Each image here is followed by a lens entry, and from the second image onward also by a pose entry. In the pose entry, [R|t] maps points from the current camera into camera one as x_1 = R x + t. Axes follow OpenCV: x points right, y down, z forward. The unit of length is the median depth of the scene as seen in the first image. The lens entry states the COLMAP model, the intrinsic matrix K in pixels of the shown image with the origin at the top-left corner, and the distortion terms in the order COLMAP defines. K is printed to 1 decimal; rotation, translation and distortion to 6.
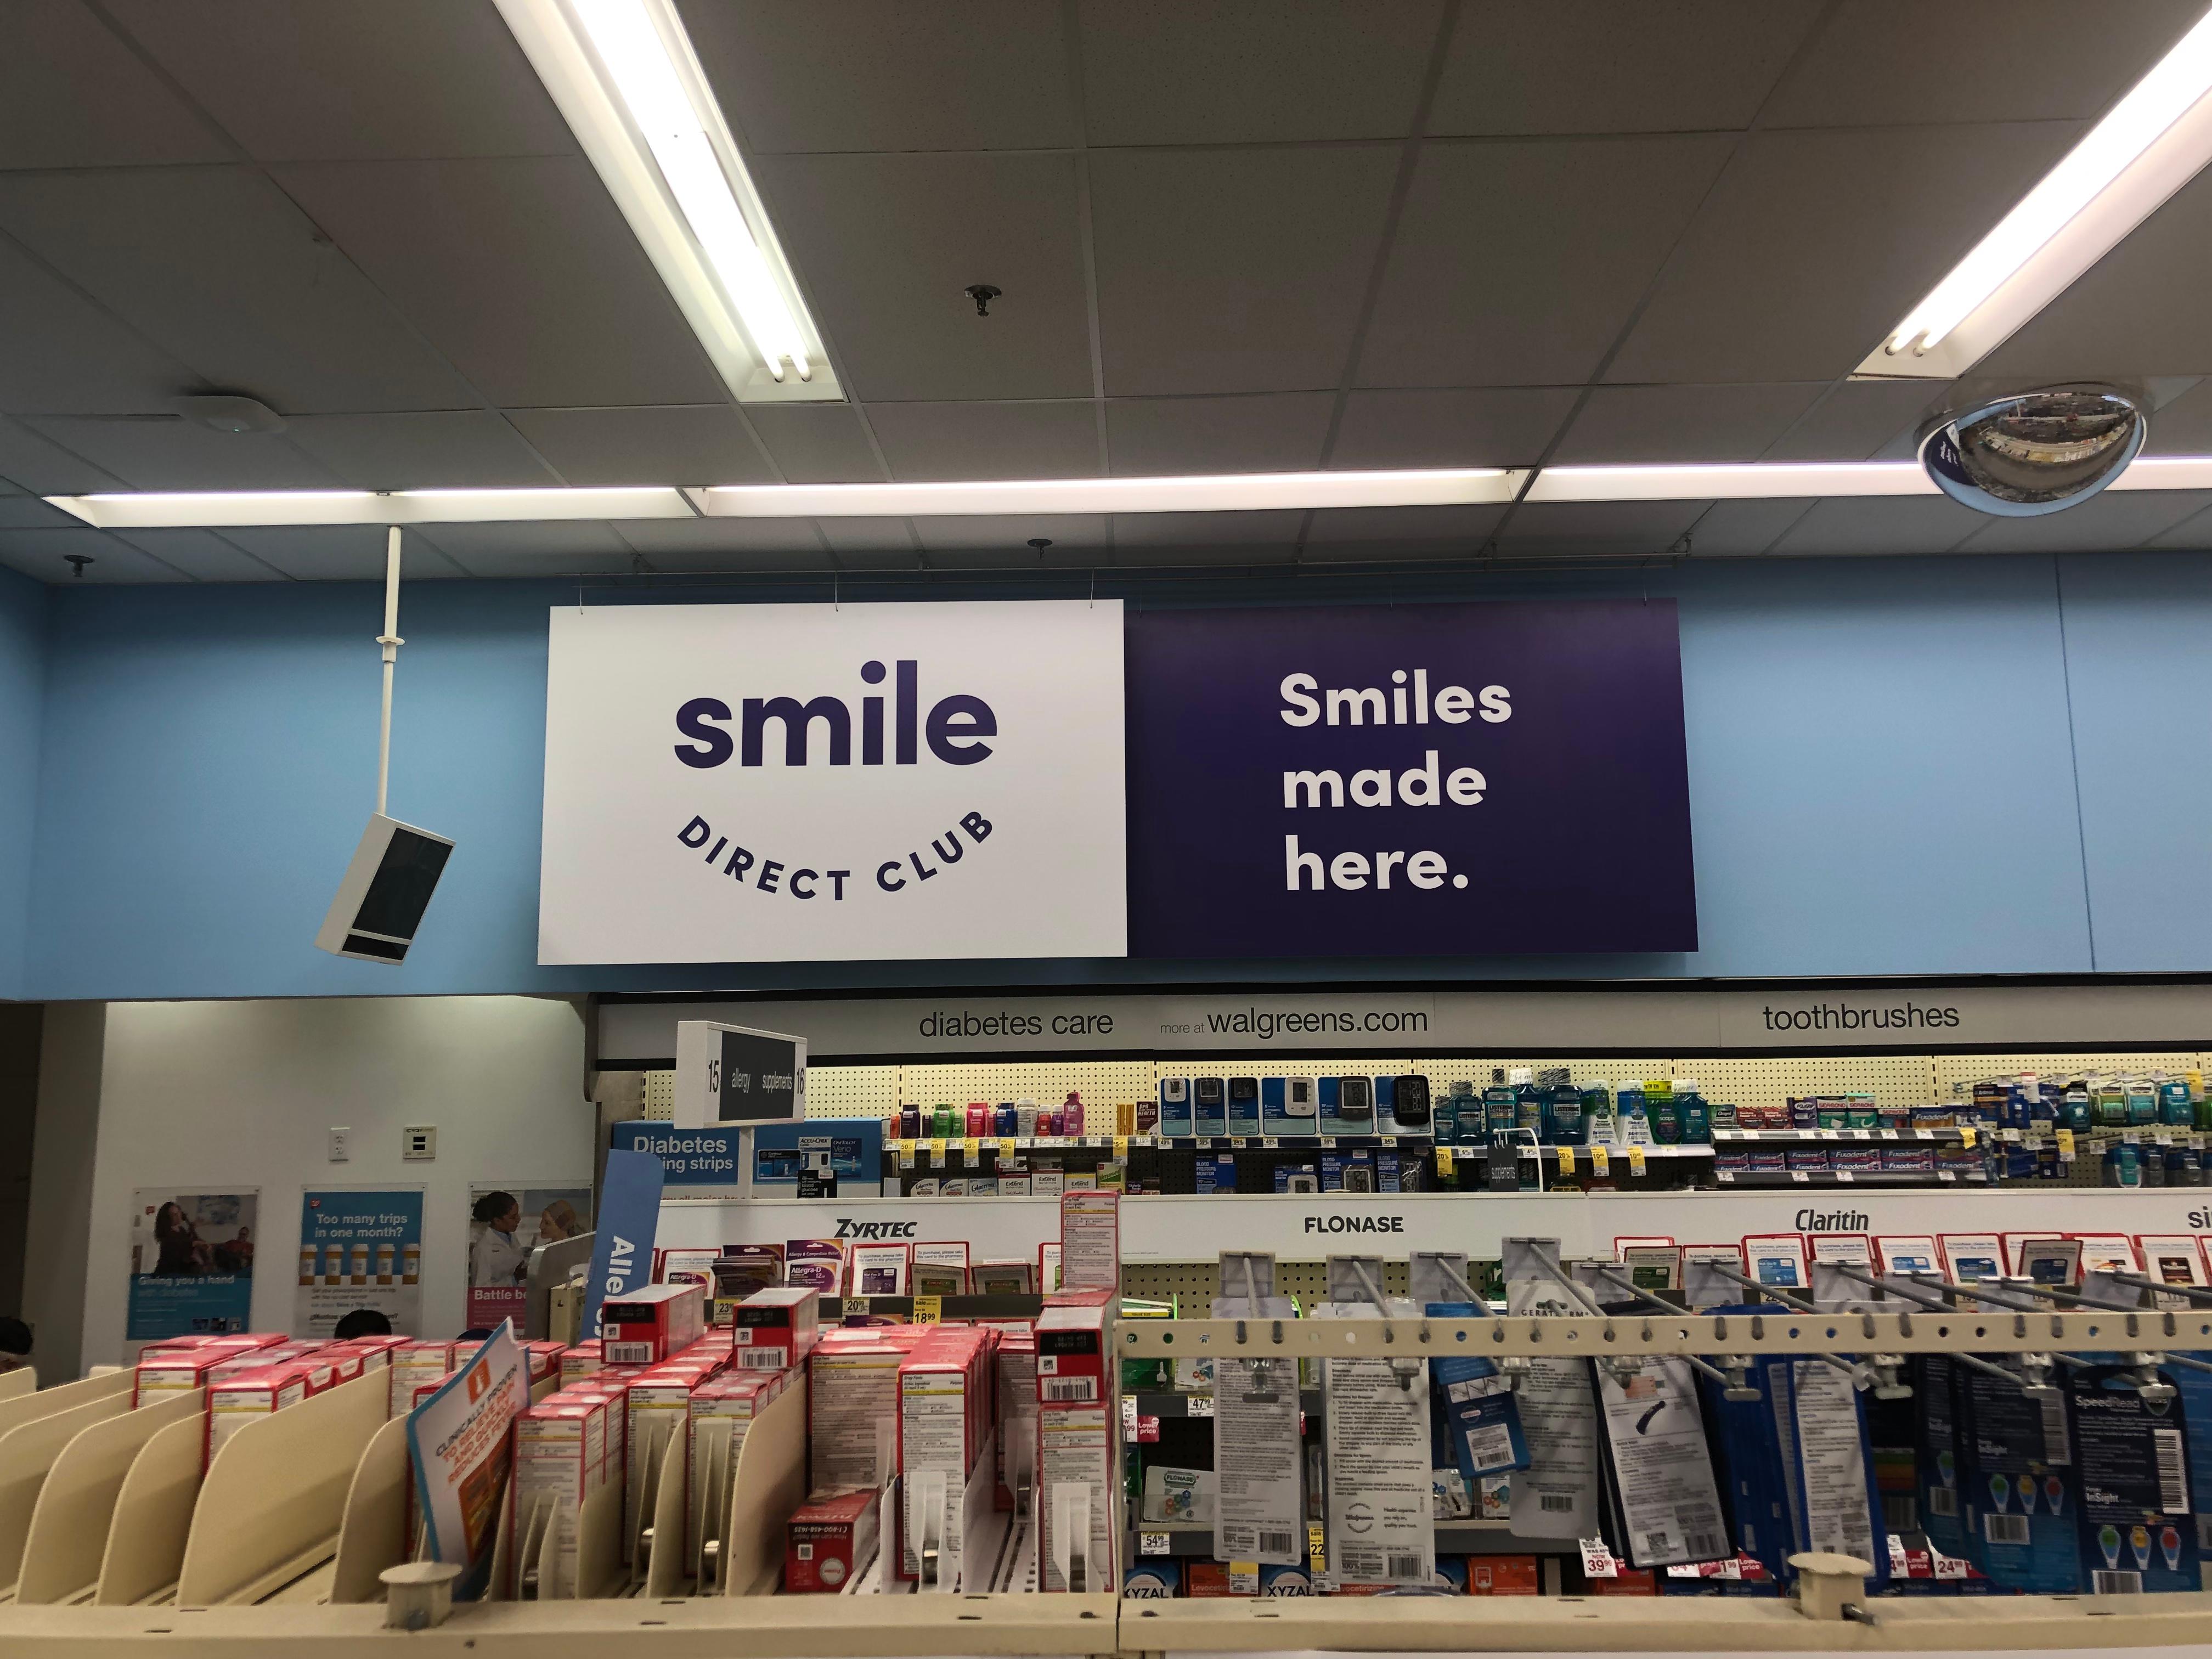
lens RADIAL K [[1801.2, 0, 1103.9], [0, 1801.2, 822.3], [0, 0, 1]] dist [-0.037298, -0.004137]
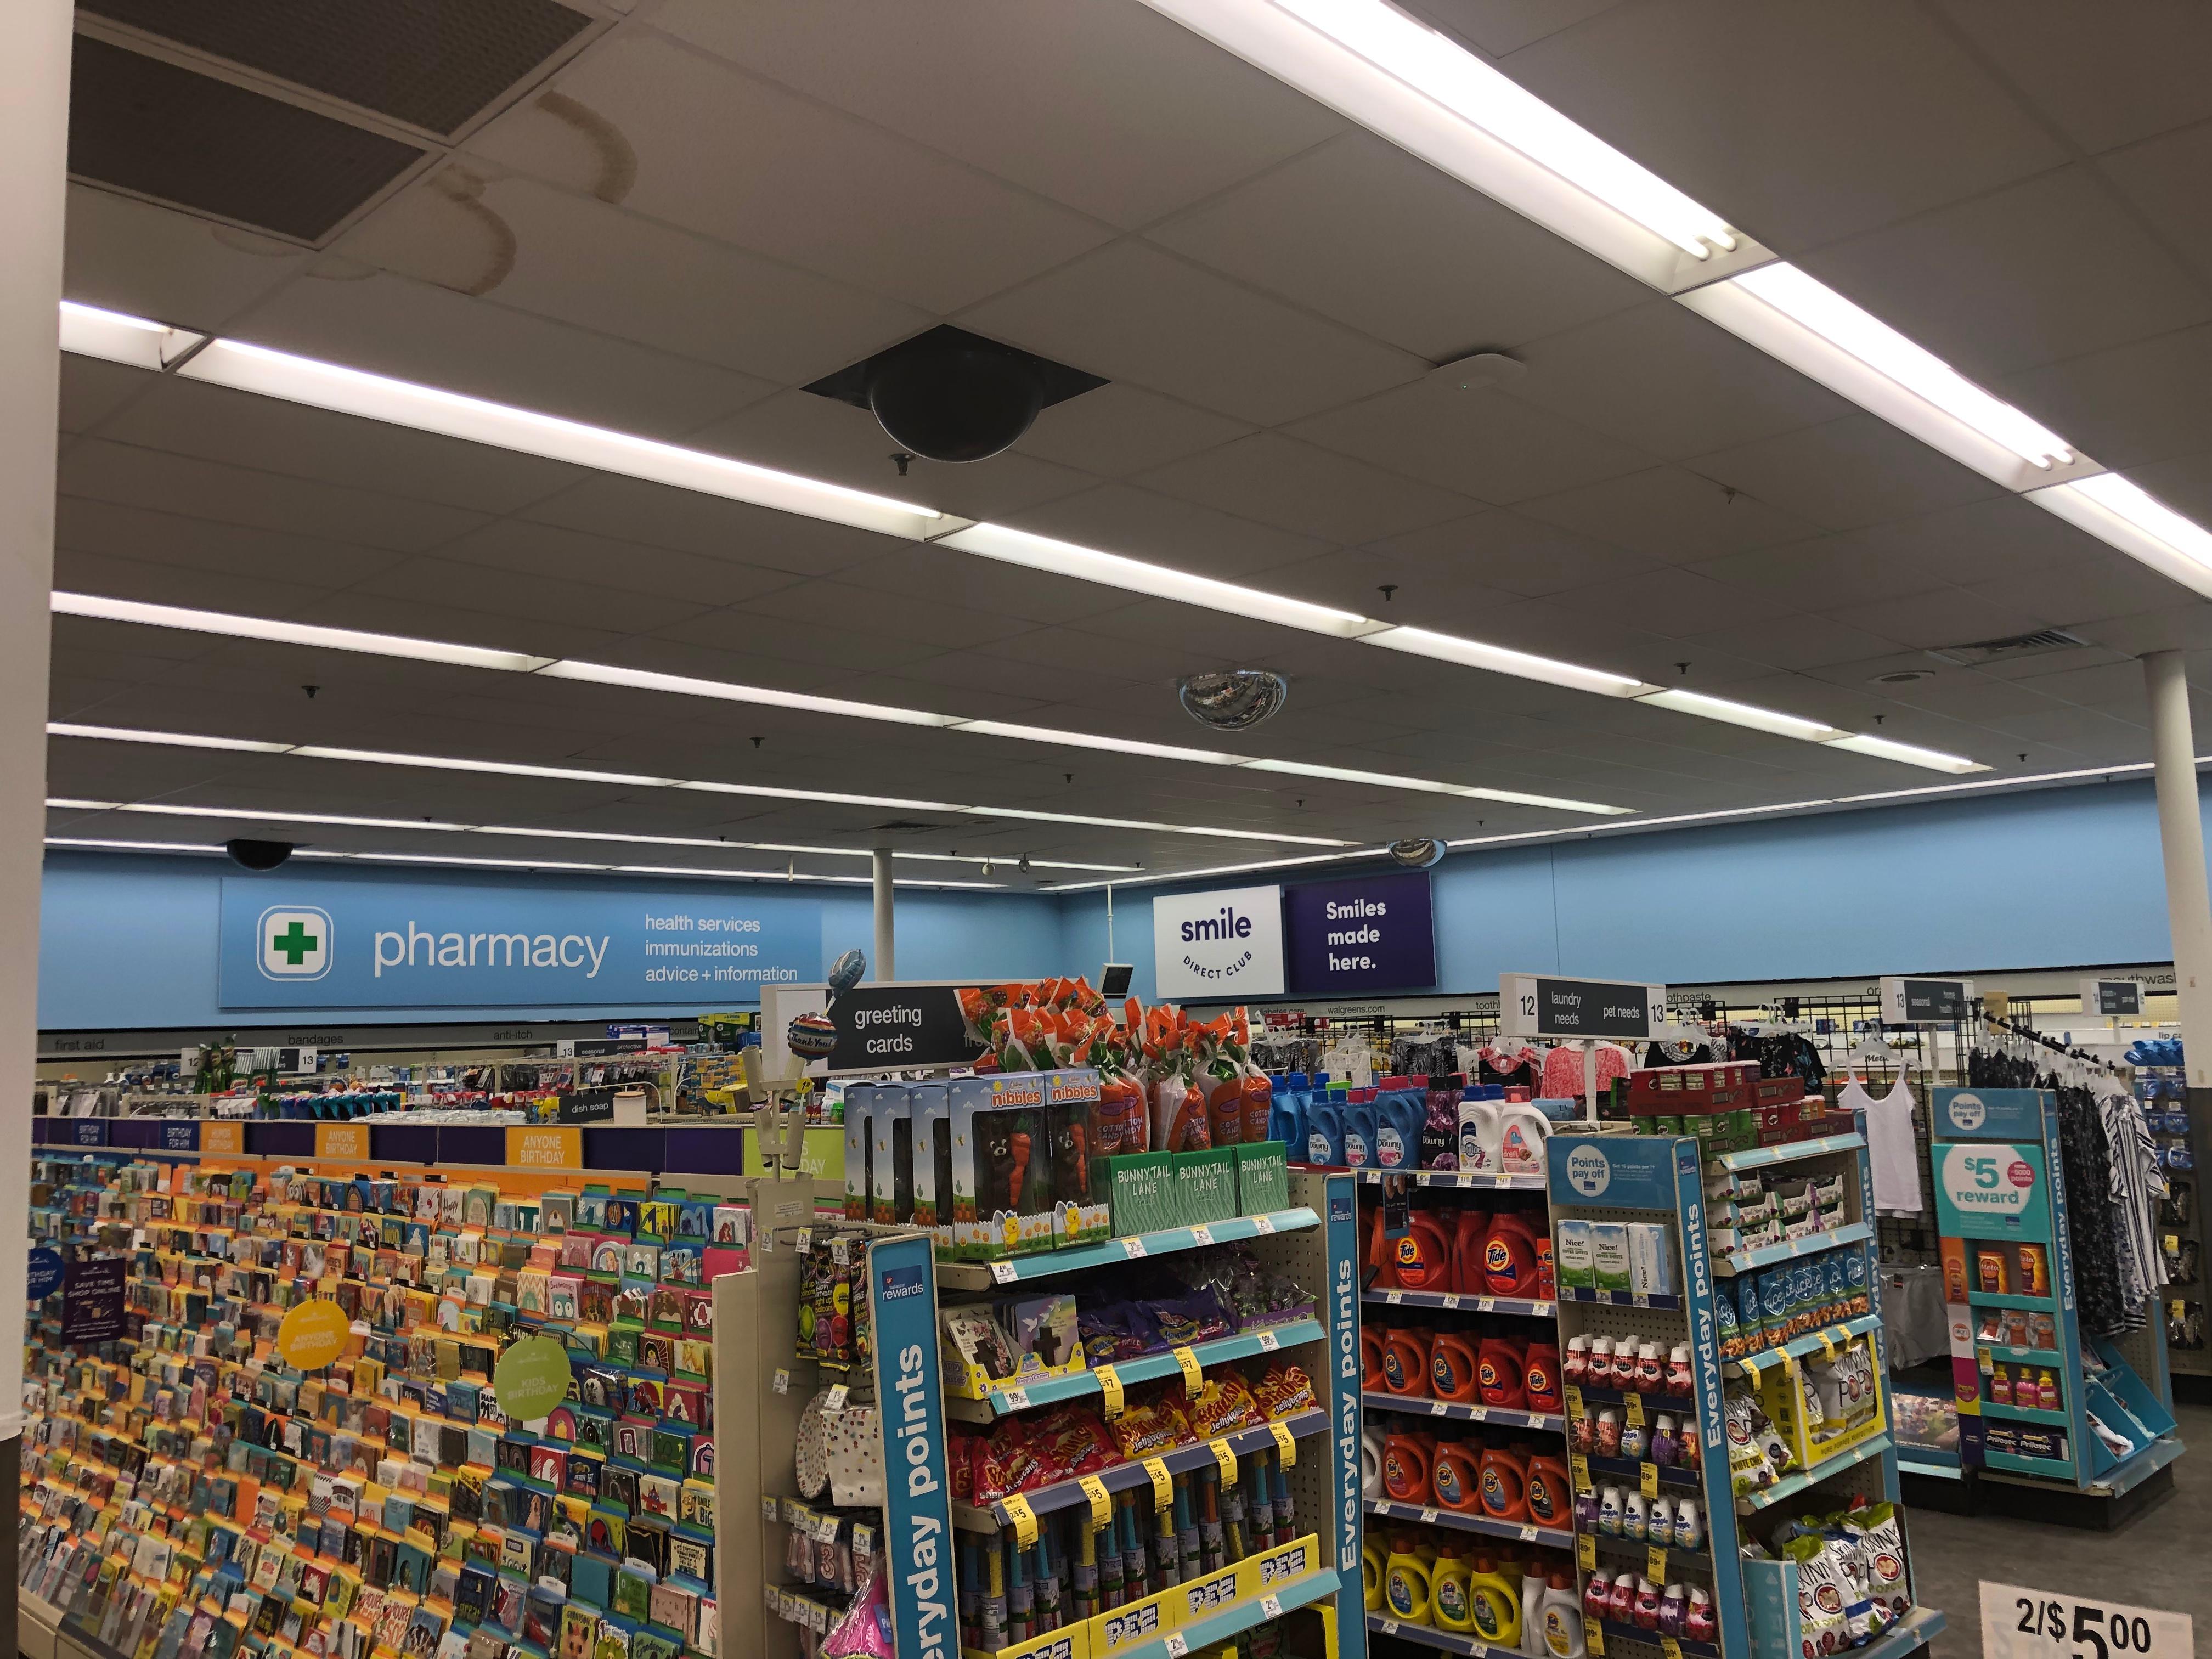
lens RADIAL K [[1801.2, 0, 1104.1], [0, 1801.2, 825.8], [0, 0, 1]] dist [-0.037298, -0.004137]
pose [[0.736896, -0.089174, -0.670098, 1.994265], [0.116243, 0.993211, -0.004342, -0.254224], [0.665937, -0.074695, 0.742260, -1.656283]]
